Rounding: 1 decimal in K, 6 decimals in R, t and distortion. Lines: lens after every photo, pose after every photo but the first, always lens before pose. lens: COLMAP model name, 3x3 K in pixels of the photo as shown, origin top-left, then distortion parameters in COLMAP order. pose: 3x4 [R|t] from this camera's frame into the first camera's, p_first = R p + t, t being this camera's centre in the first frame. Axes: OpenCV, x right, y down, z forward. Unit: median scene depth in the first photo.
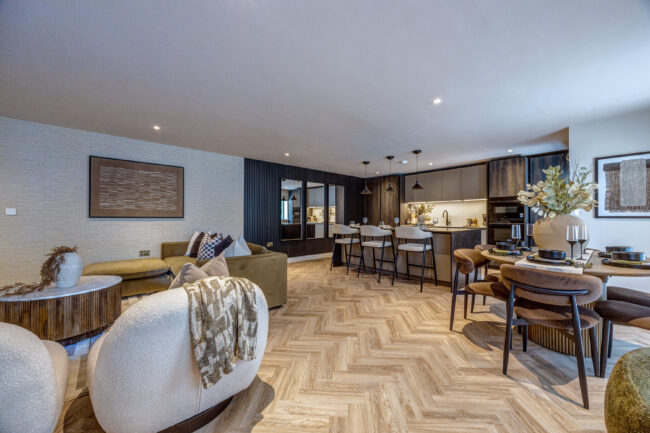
lens RADIAL K [[246.2, 0, 327.0], [0, 246.2, 215.8], [0, 0, 1]] dist [-0.002386, -0.000279]
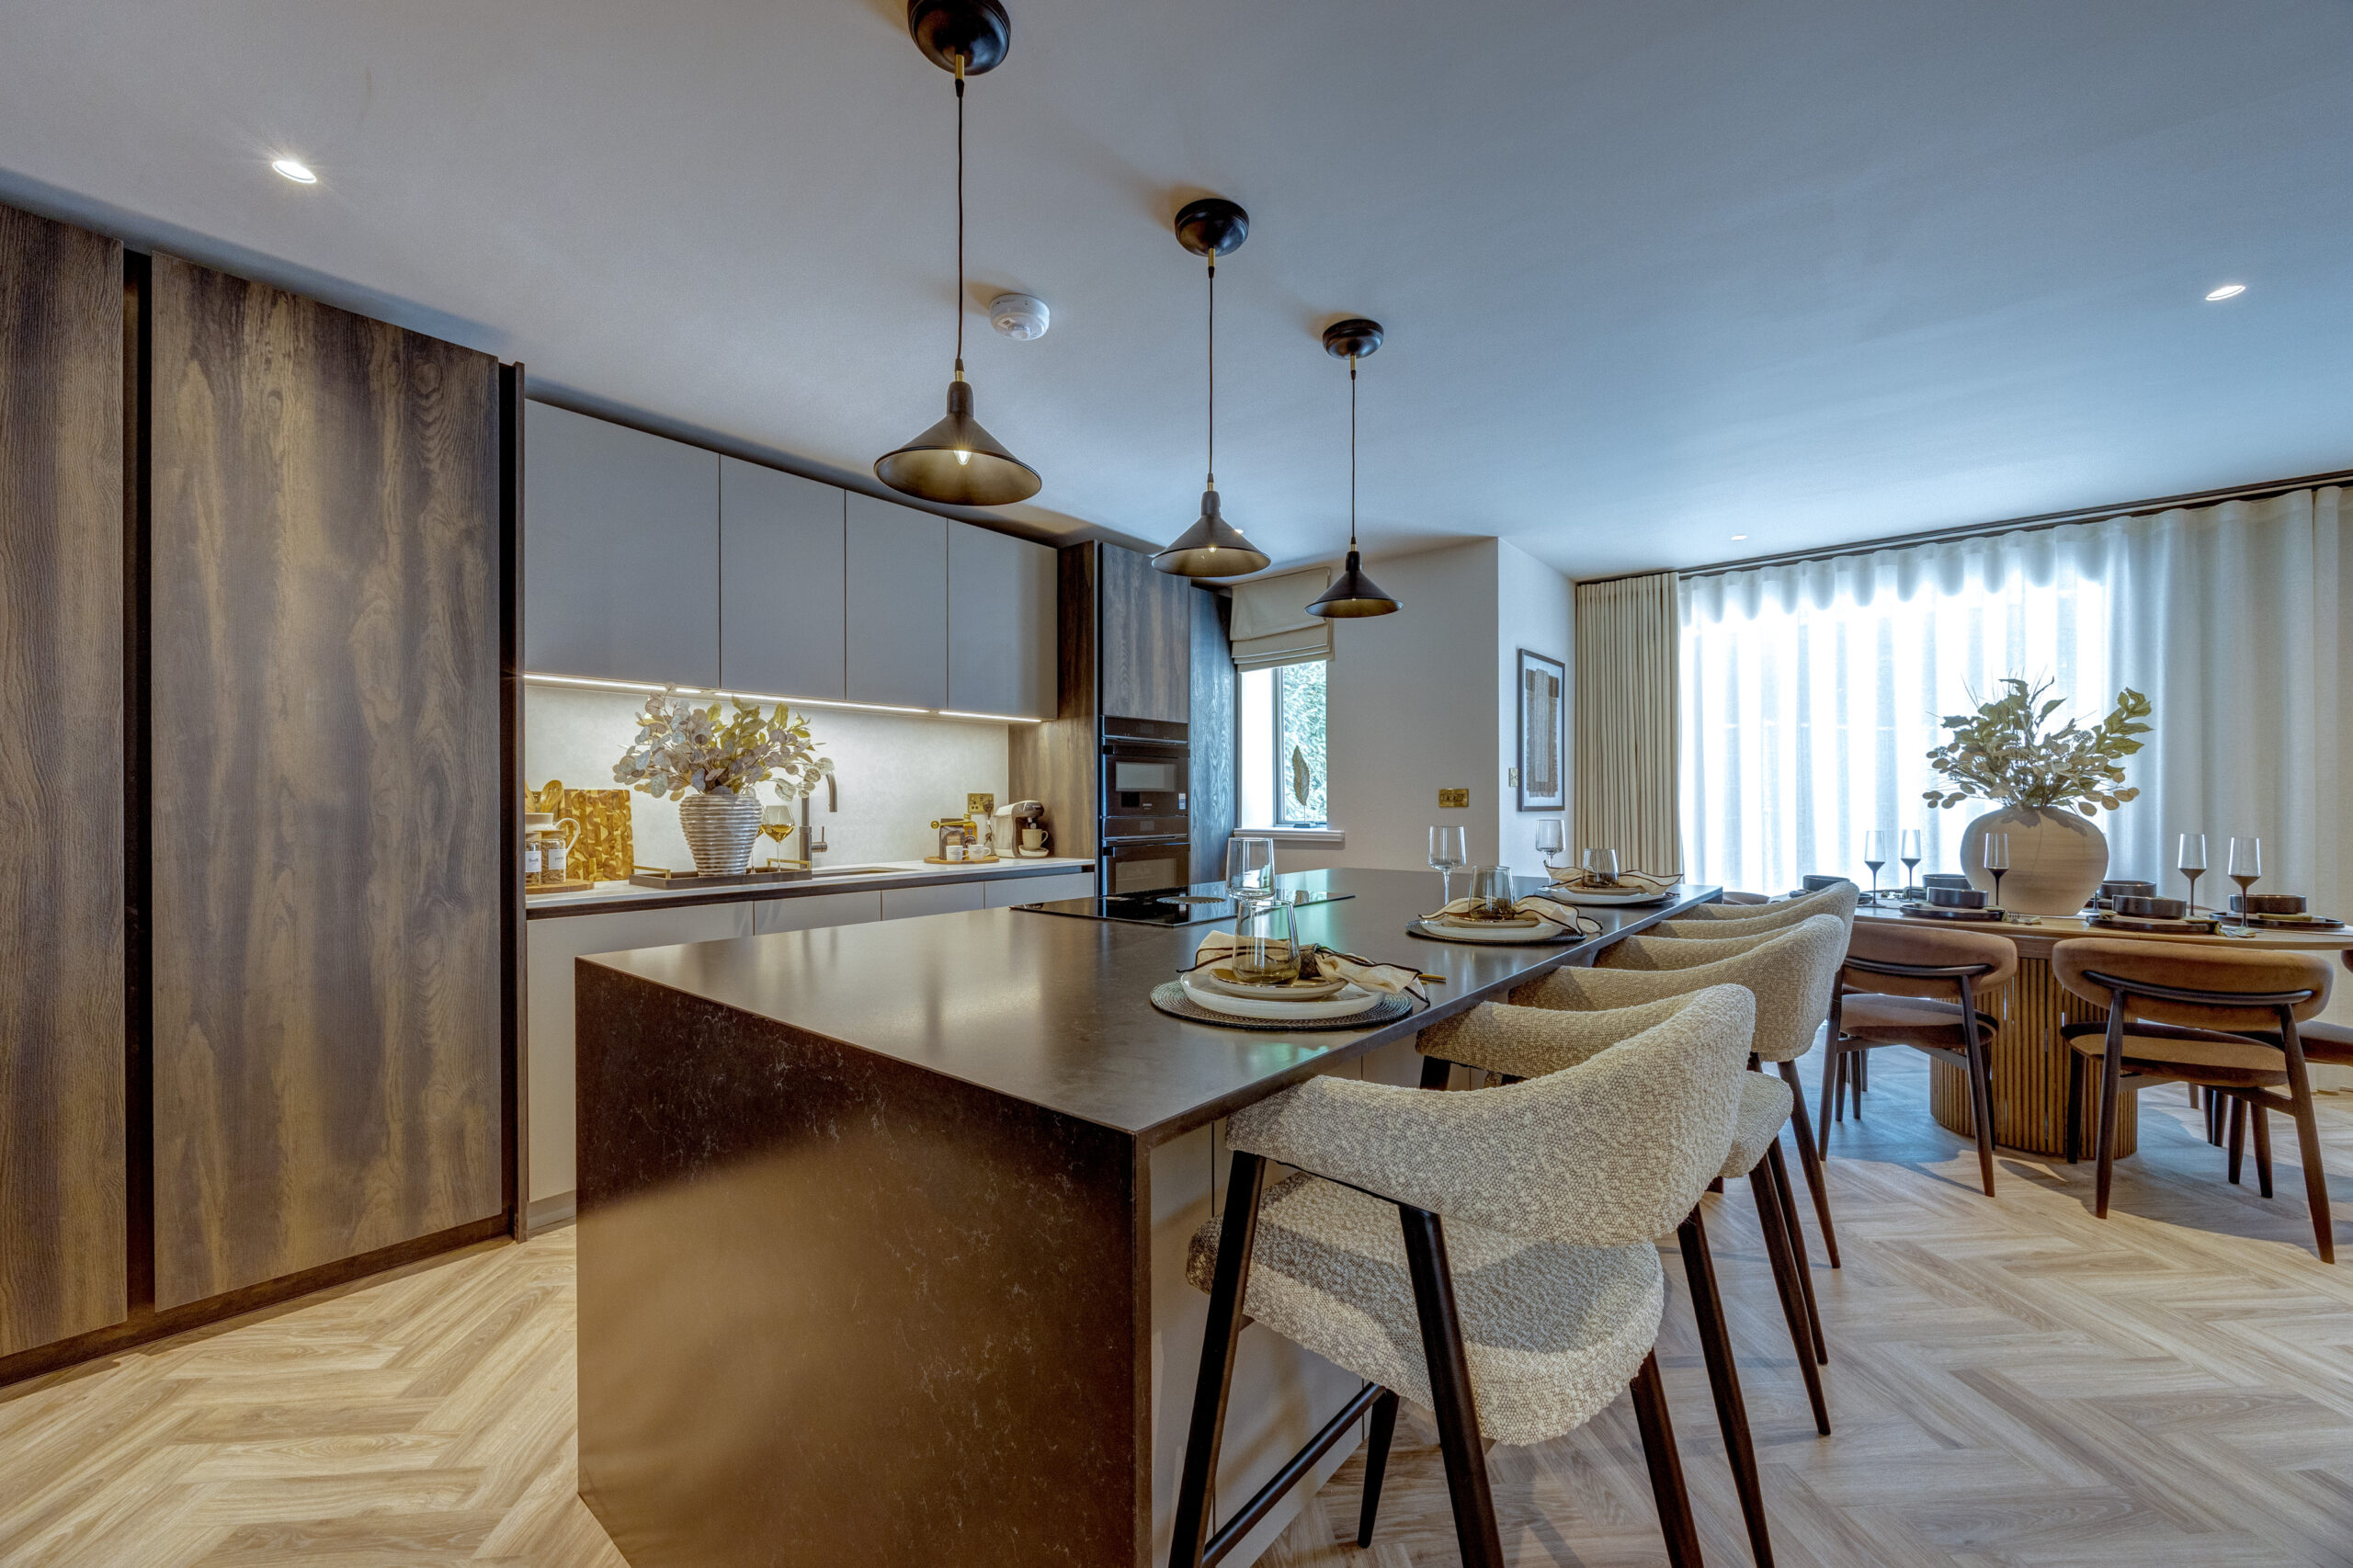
lens RADIAL K [[908.0, 0, 1176.3], [0, 908.0, 802.1], [0, 0, 1]] dist [-0.002242, -0.000146]
pose [[-0.152325, -0.003667, 0.988324, -0.110866], [-0.005144, 0.999983, 0.002918, -0.003404], [-0.988317, -0.004640, -0.152341, 1.087394]]
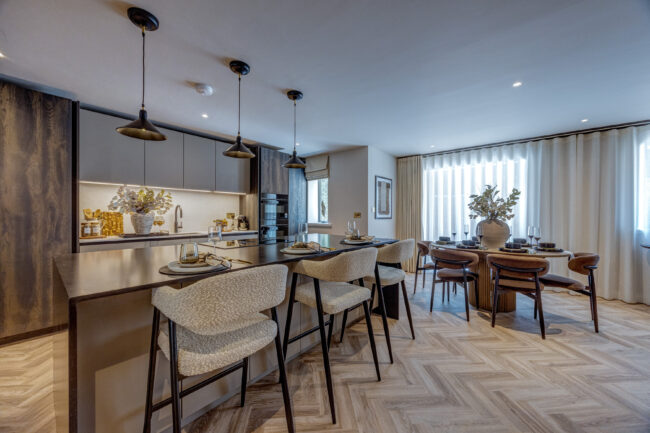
lens RADIAL K [[246.2, 0, 327.0], [0, 246.2, 215.8], [0, 0, 1]] dist [-0.002386, -0.000279]
pose [[-0.147752, -0.008229, 0.988990, -0.152050], [-0.012186, 0.999905, 0.006499, -0.008263], [-0.988949, -0.011092, -0.147838, 0.934169]]
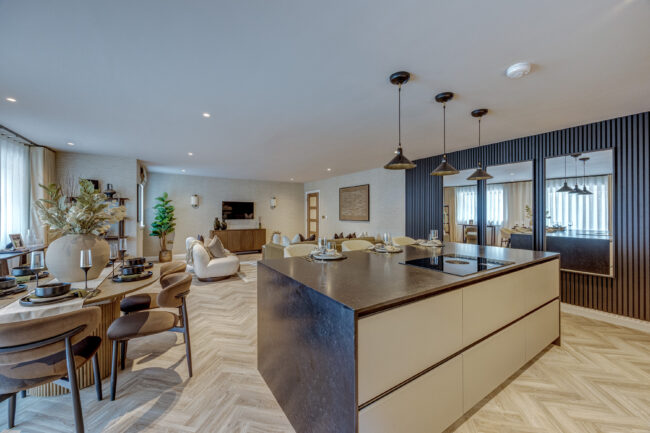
lens RADIAL K [[250.5, 0, 330.6], [0, 250.5, 210.6], [0, 0, 1]] dist [-0.001122, -0.000113]
pose [[-0.133424, -0.014036, -0.990960, 0.740840], [0.008396, 0.999848, -0.015292, -0.028288], [0.991024, -0.010360, -0.133286, 0.868547]]
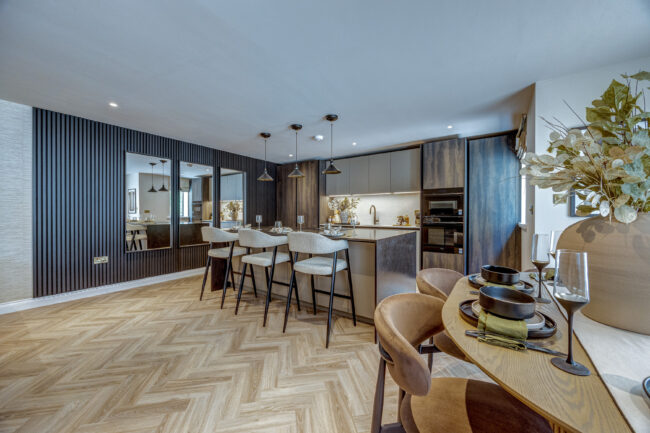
lens RADIAL K [[246.2, 0, 327.0], [0, 246.2, 215.8], [0, 0, 1]] dist [-0.002386, -0.000279]
pose [[0.969234, -0.003288, 0.246121, 0.172377], [-0.000933, 0.999855, 0.017031, -0.002950], [-0.246141, -0.016736, 0.969090, 0.320849]]
